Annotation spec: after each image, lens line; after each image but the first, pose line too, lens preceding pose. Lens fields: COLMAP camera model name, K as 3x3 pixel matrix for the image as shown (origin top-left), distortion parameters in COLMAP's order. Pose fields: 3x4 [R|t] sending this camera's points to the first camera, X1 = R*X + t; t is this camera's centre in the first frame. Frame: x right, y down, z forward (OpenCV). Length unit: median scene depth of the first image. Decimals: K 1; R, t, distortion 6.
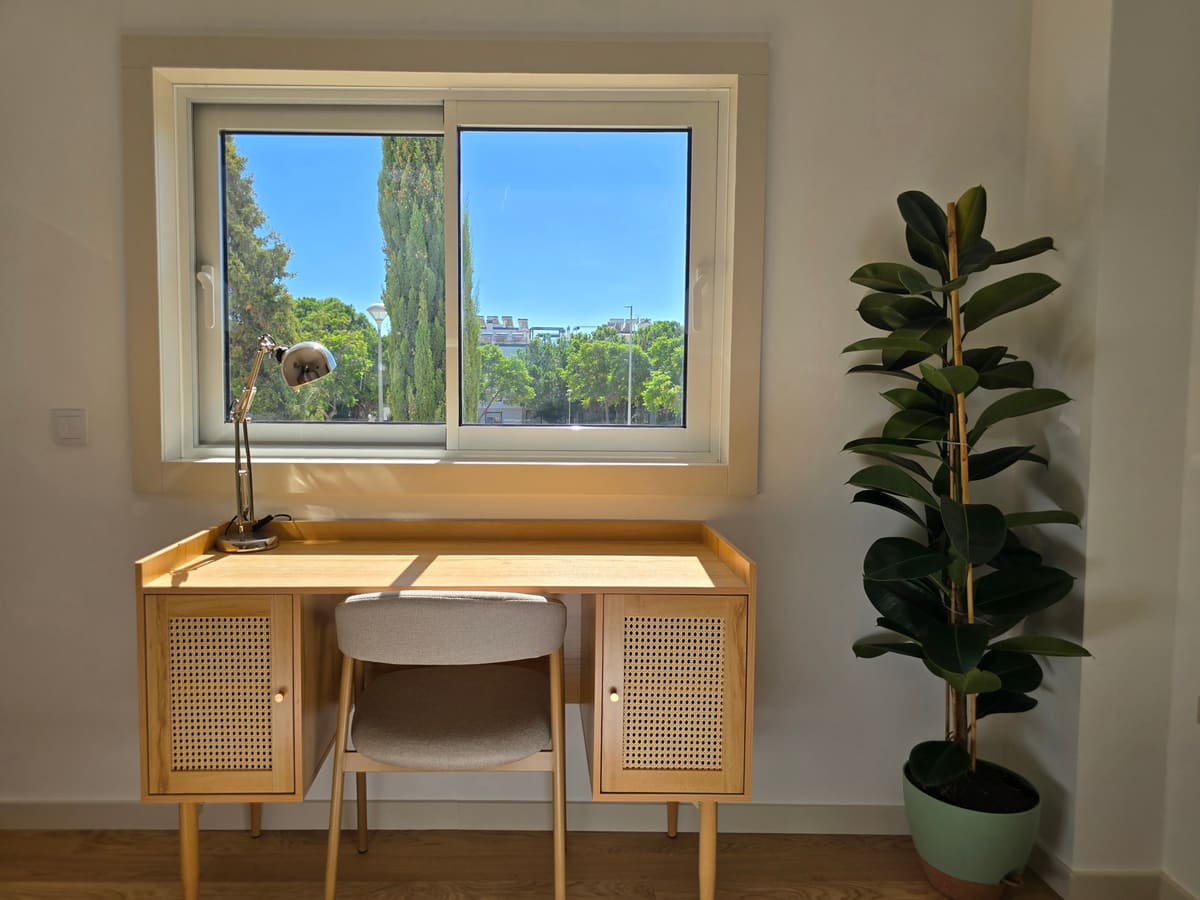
lens RADIAL K [[817.1, 0, 598.1], [0, 817.1, 442.0], [0, 0, 1]] dist [0.035808, -0.001555]
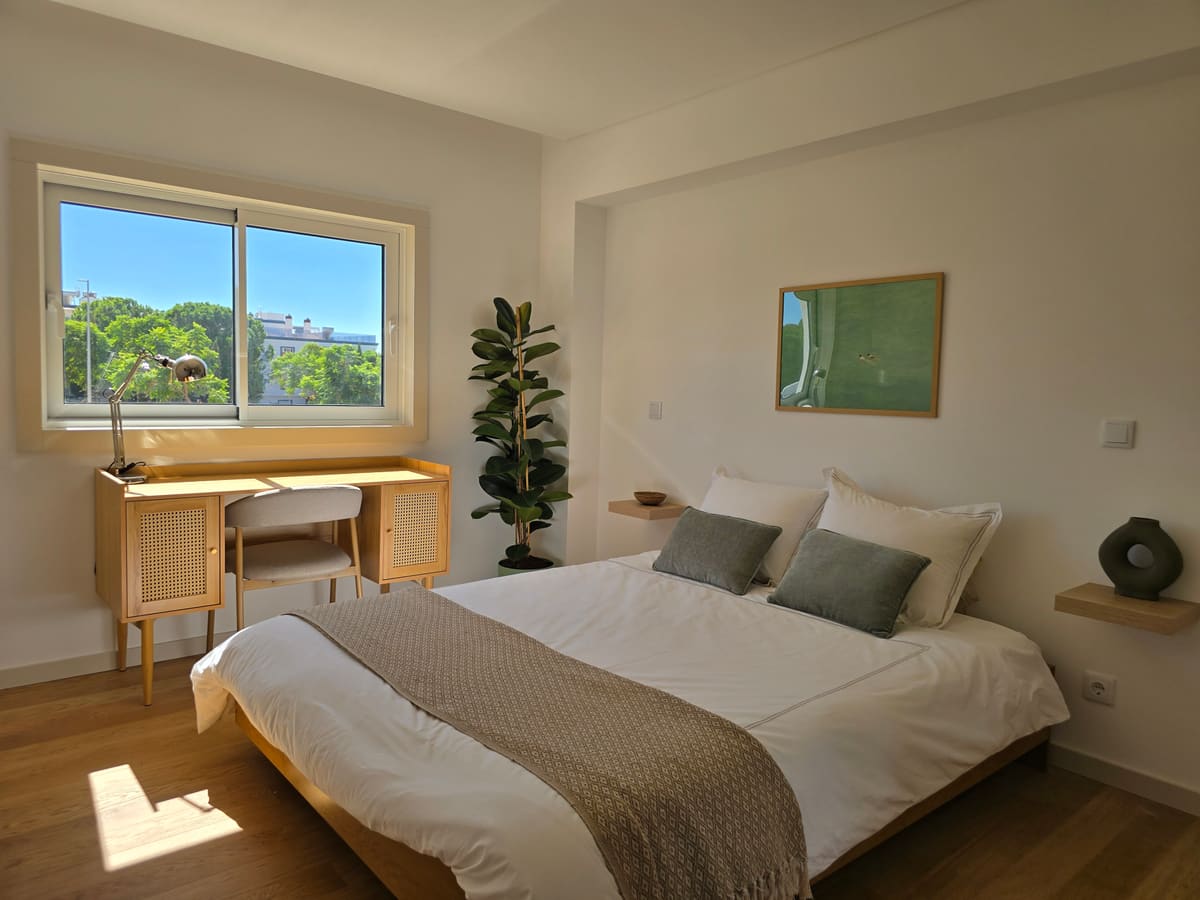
lens RADIAL K [[812.4, 0, 600.0], [0, 812.4, 450.0], [0, 0, 1]] dist [-0.123567, -0.000613]
pose [[0.798689, -0.028951, 0.601047, -0.687918], [0.011627, 0.999398, 0.032689, 0.030893], [-0.601632, -0.019120, 0.798545, -0.855492]]
